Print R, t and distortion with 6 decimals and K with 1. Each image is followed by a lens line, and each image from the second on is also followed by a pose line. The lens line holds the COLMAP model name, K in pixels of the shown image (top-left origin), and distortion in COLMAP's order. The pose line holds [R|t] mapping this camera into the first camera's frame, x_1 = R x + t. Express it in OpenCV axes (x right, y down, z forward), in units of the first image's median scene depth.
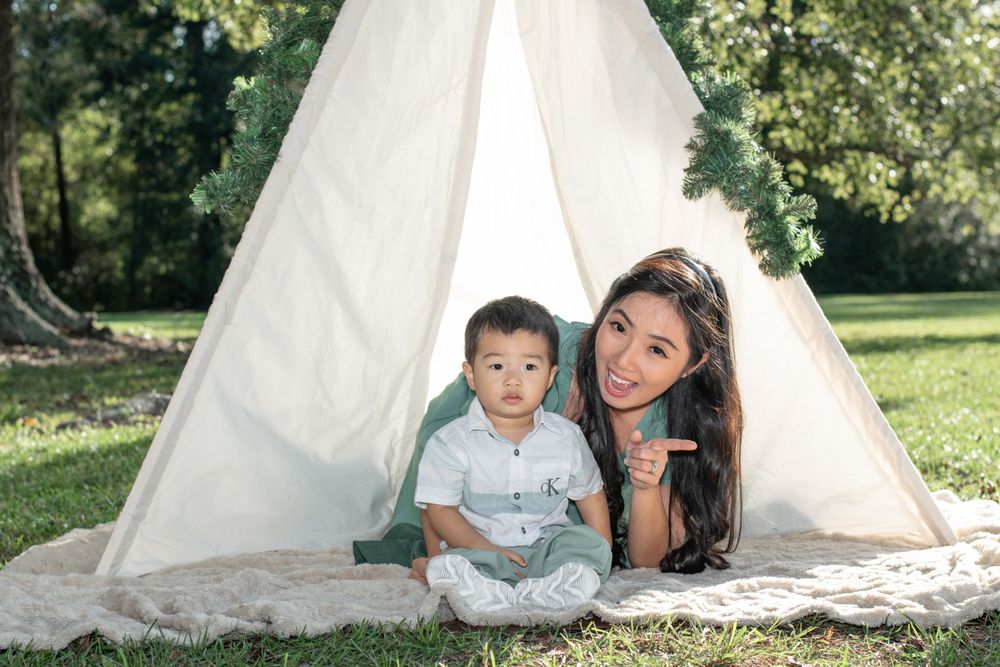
lens RADIAL K [[2209.4, 0, 480.2], [0, 2209.4, 332.1], [0, 0, 1]] dist [0.023218, 0.096187]
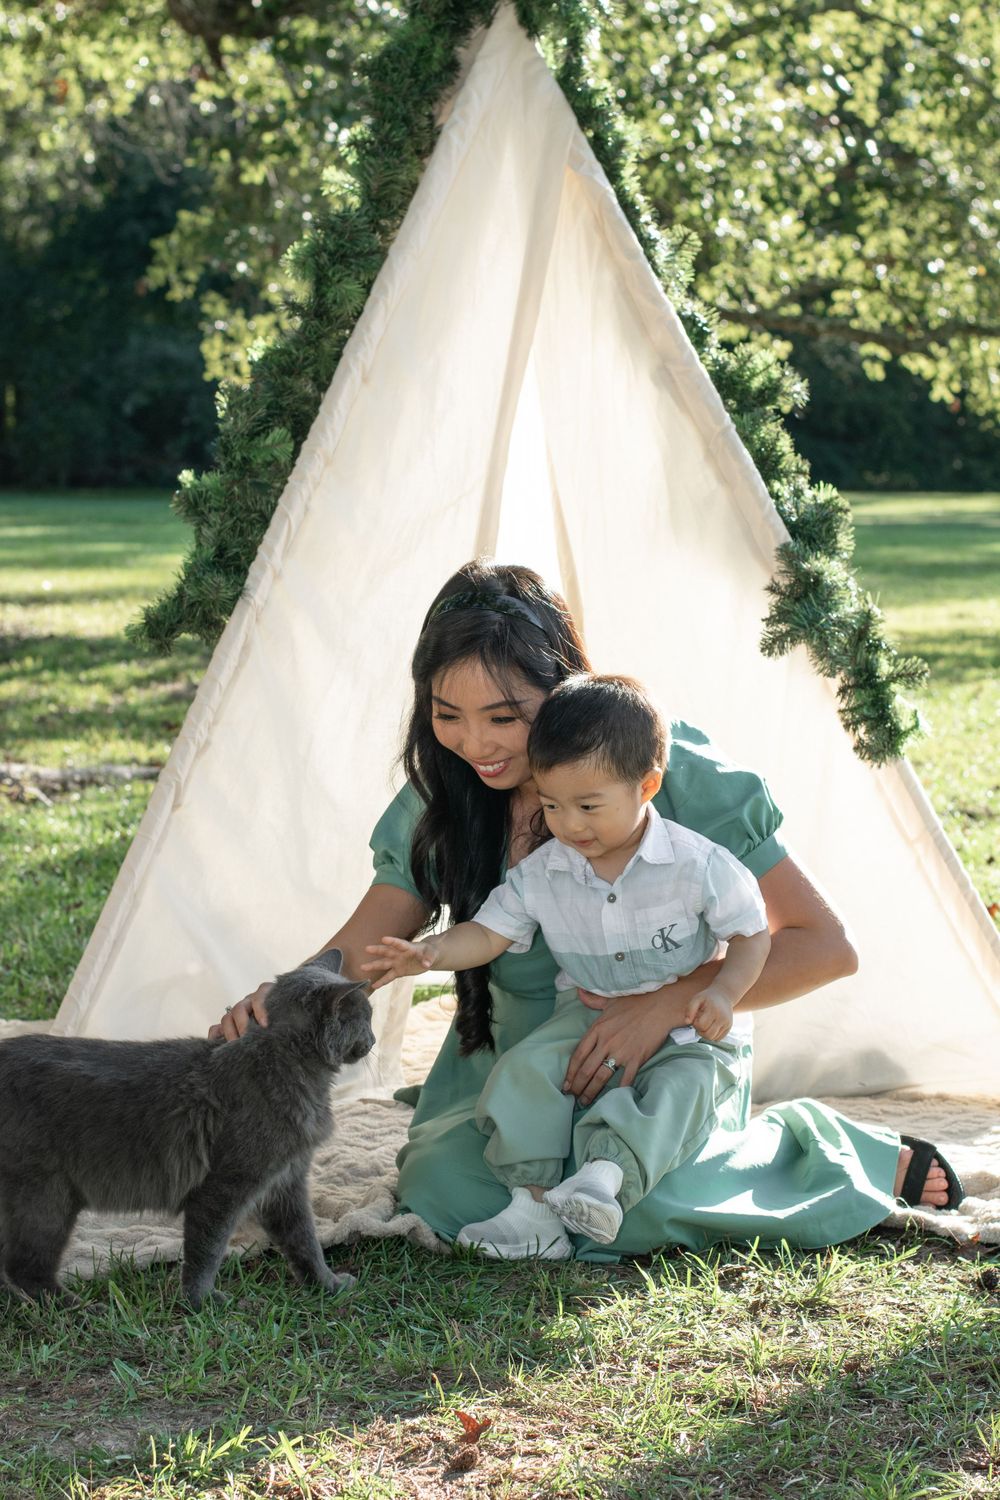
lens RADIAL K [[3709.4, 0, 500.0], [0, 3709.4, 750.0], [0, 0, 1]] dist [0.025831, 0.376173]
pose [[0.998385, 0.028259, 0.049287, -0.019591], [-0.031322, 0.997552, 0.062524, -0.032719], [-0.047399, -0.063967, 0.996826, -0.094068]]
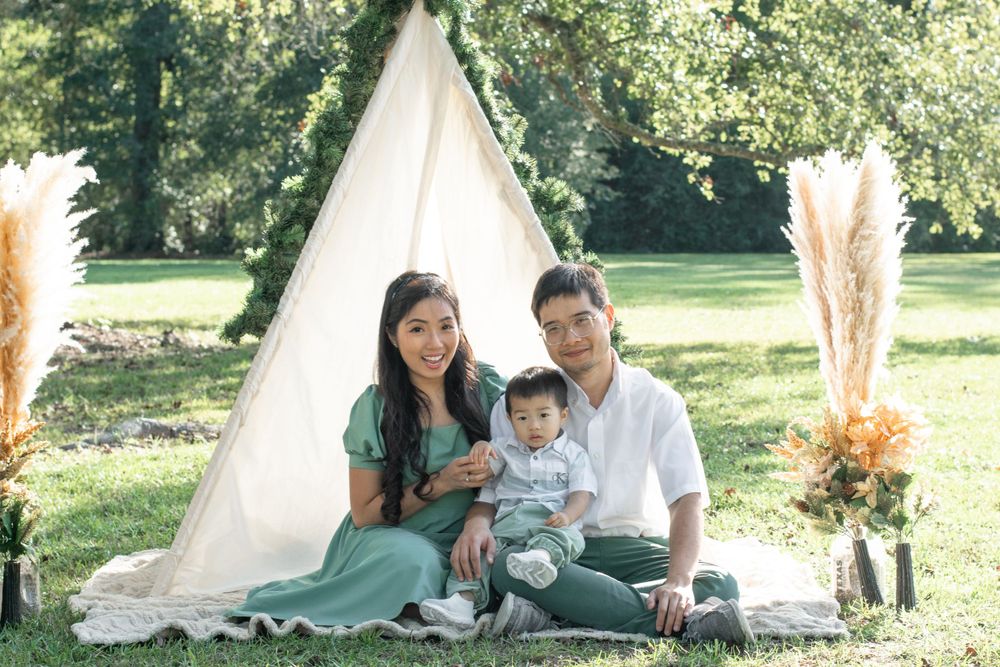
lens RADIAL K [[2588.6, 0, 551.7], [0, 2588.6, 295.7], [0, 0, 1]] dist [0.061198, 0.052151]
pose [[0.999010, 0.022672, 0.038286, 0.007506], [-0.023036, 0.999693, 0.009072, -0.033162], [-0.038069, -0.009945, 0.999226, -0.220593]]
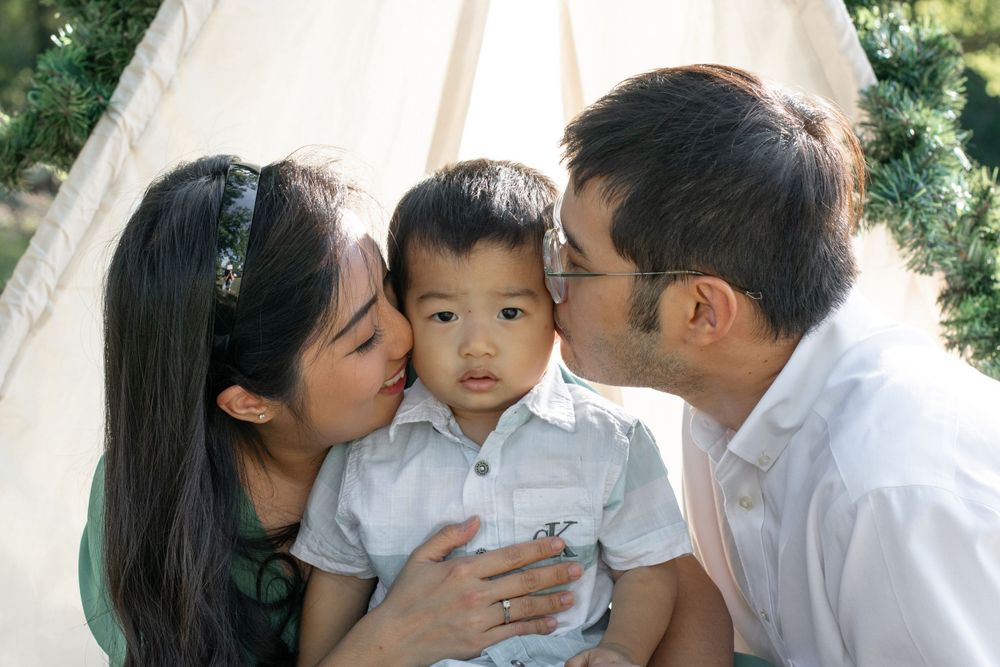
lens RADIAL K [[2192.3, 0, 499.2], [0, 2192.3, 368.6], [0, 0, 1]] dist [0.061414, 0.187709]
pose [[0.995897, 0.088557, -0.018621, 0.006799], [-0.086825, 0.993069, 0.079217, -0.019918], [0.025507, -0.077275, 0.996683, 0.135486]]
